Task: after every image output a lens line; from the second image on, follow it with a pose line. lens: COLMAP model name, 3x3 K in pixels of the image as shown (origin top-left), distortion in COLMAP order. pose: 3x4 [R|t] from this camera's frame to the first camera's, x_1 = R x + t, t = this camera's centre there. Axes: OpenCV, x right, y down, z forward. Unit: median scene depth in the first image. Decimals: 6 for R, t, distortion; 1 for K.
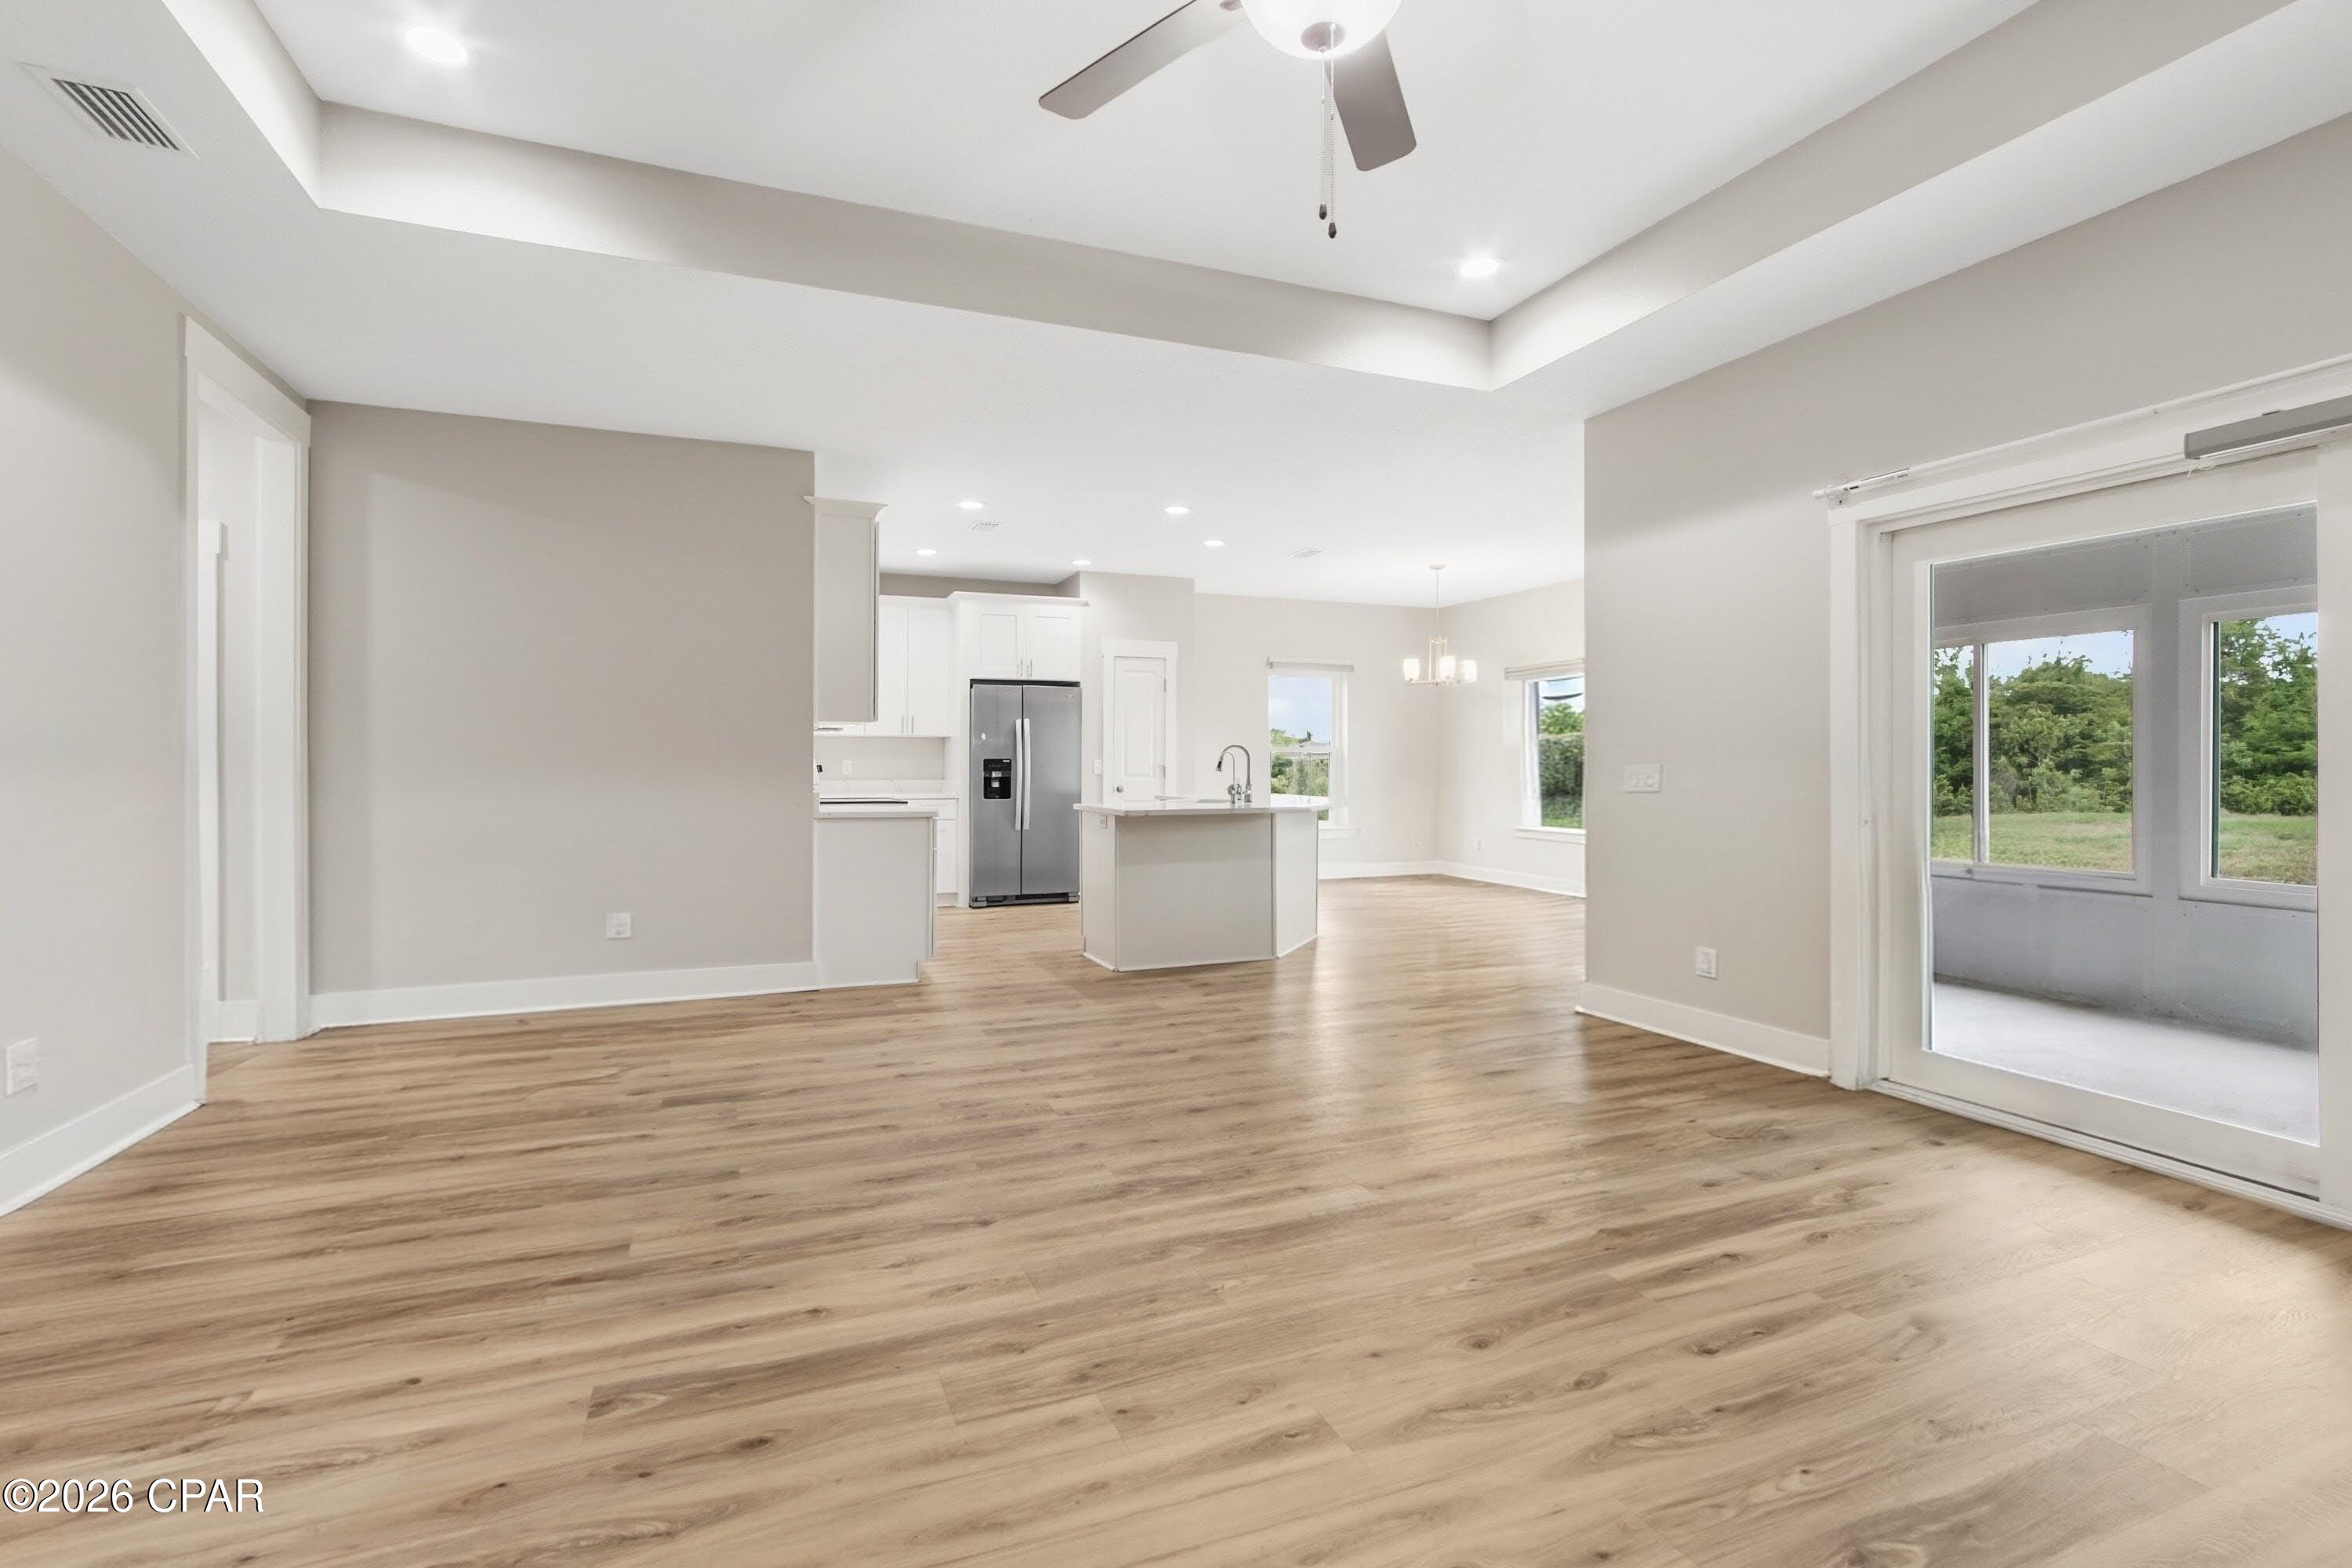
lens RADIAL K [[1046.7, 0, 1159.4], [0, 1046.7, 765.6], [0, 0, 1]] dist [-0.006059, -0.000183]
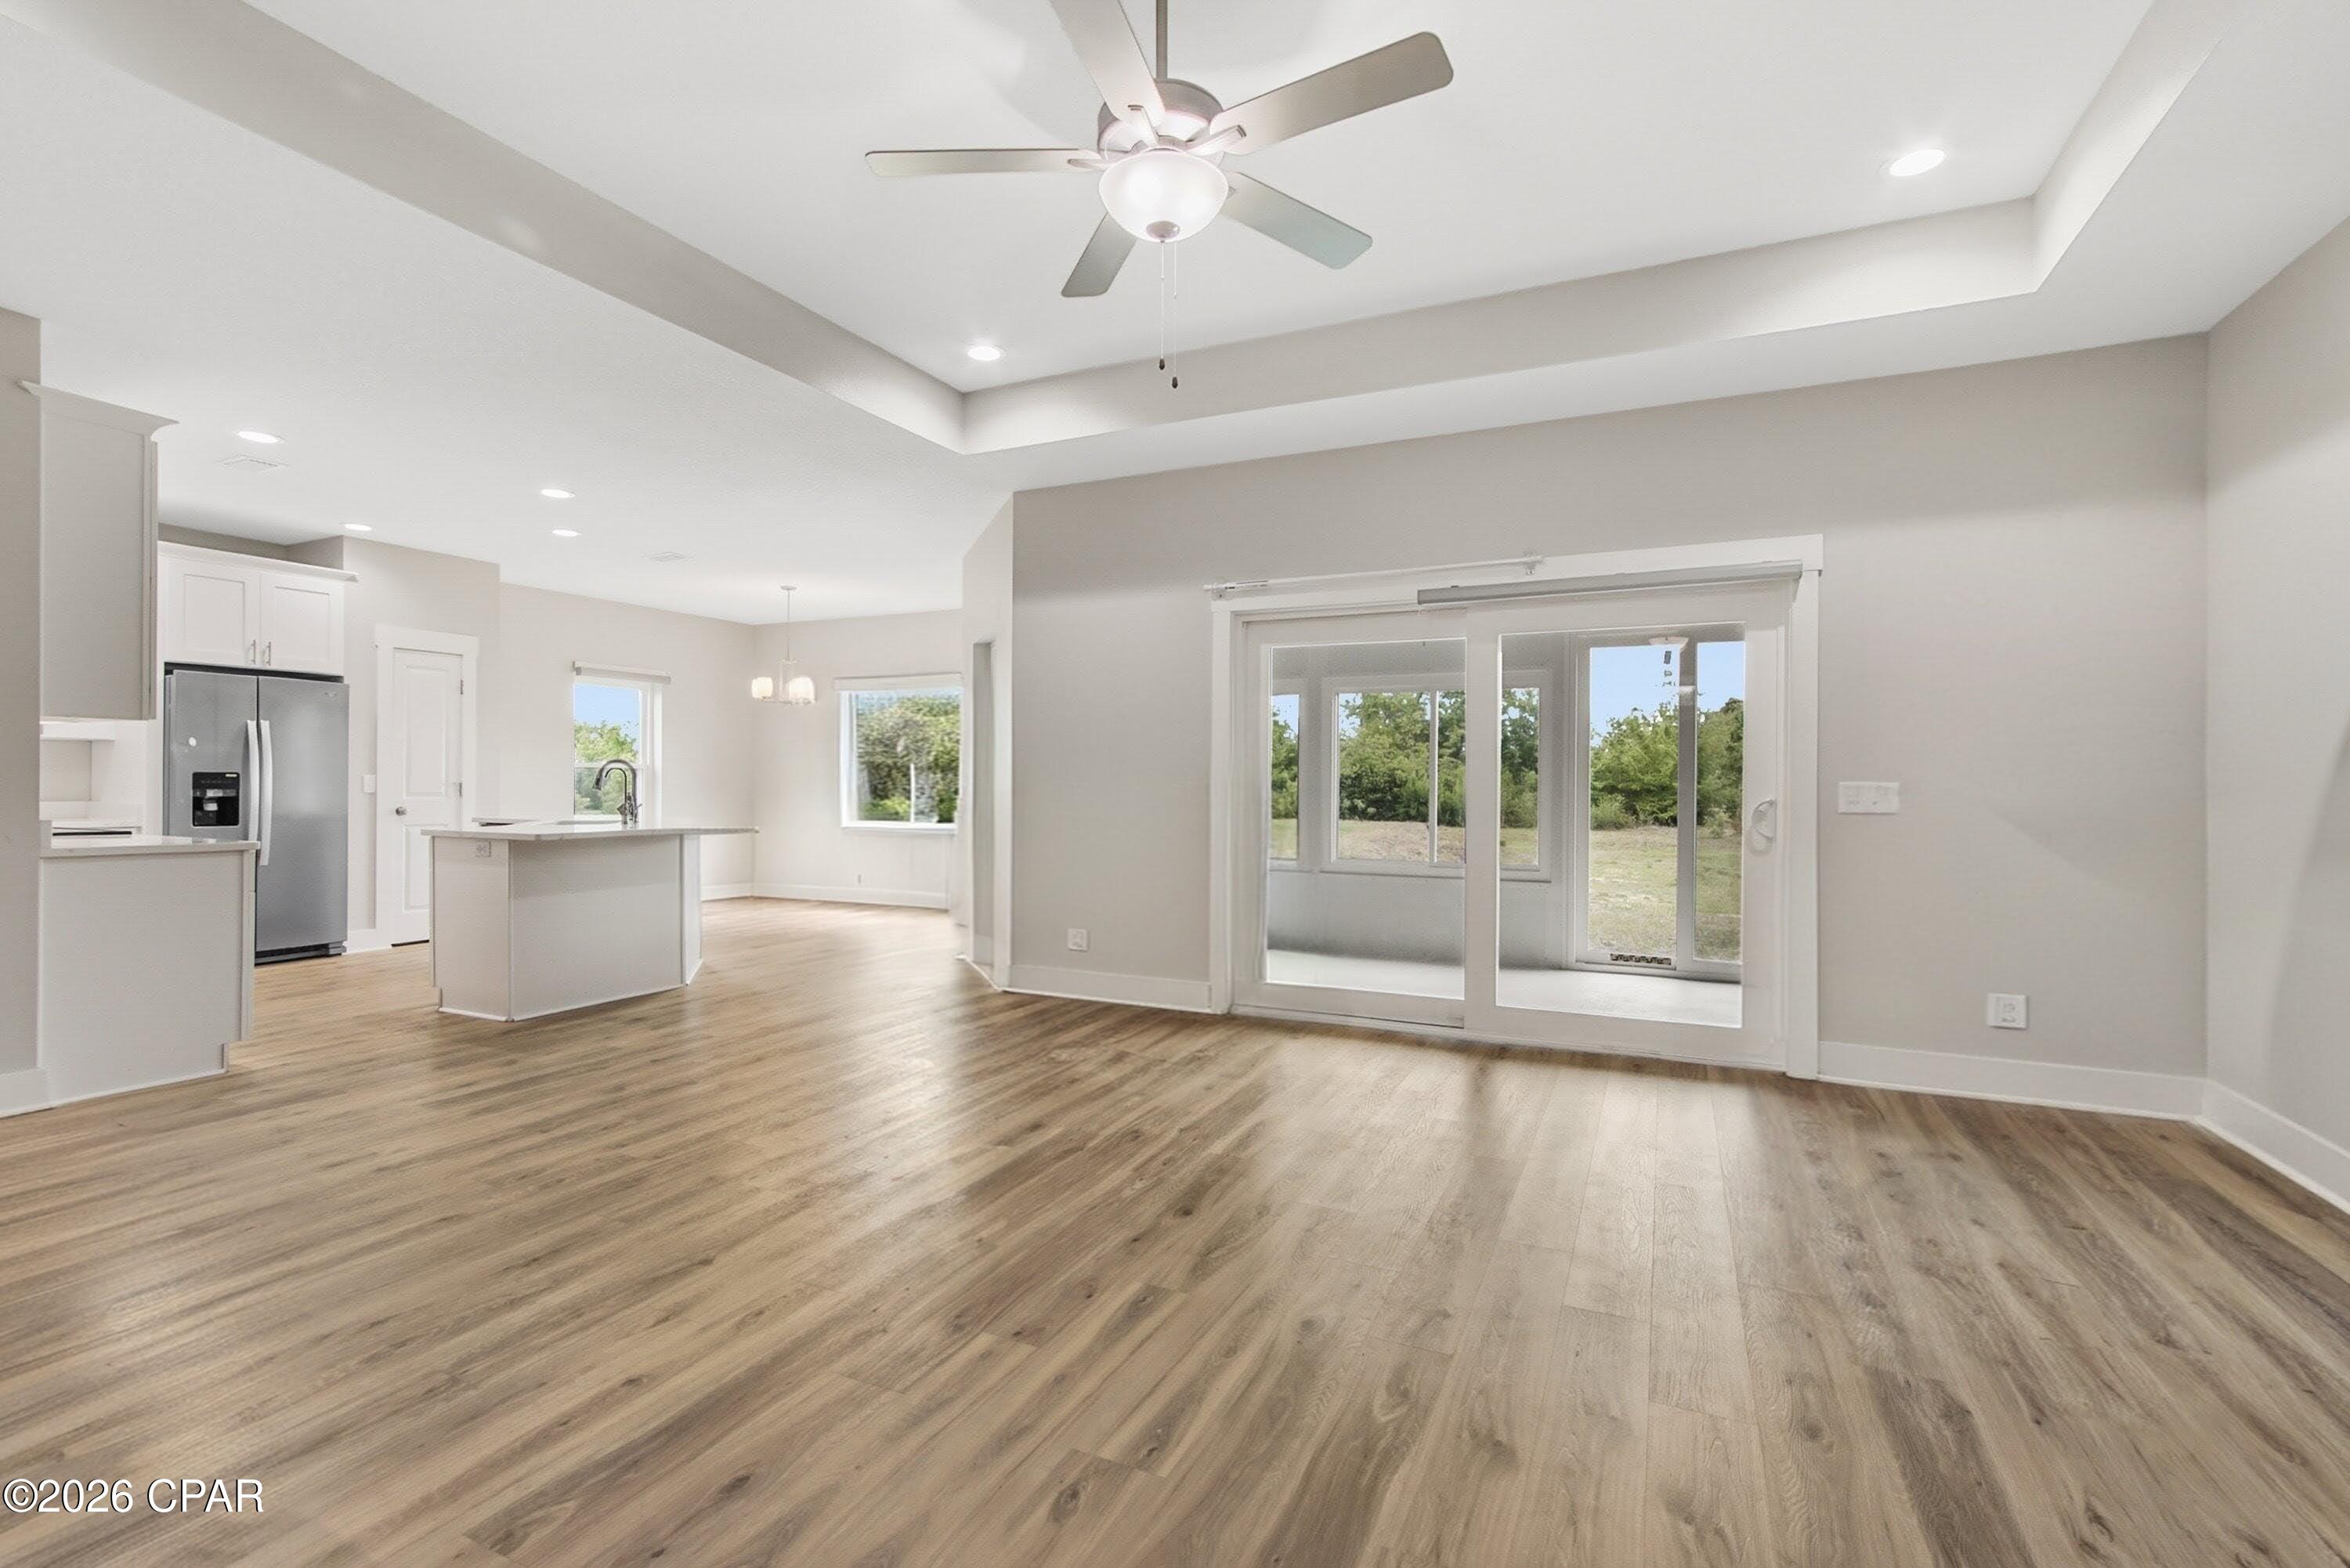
lens RADIAL K [[1059.6, 0, 1150.6], [0, 1059.6, 784.2], [0, 0, 1]] dist [-0.026594, 0.013739]
pose [[0.742335, 0.002841, 0.670023, -0.394655], [-0.003453, 0.999994, -0.000414, -0.000110], [-0.670020, -0.002006, 0.742341, 0.011671]]
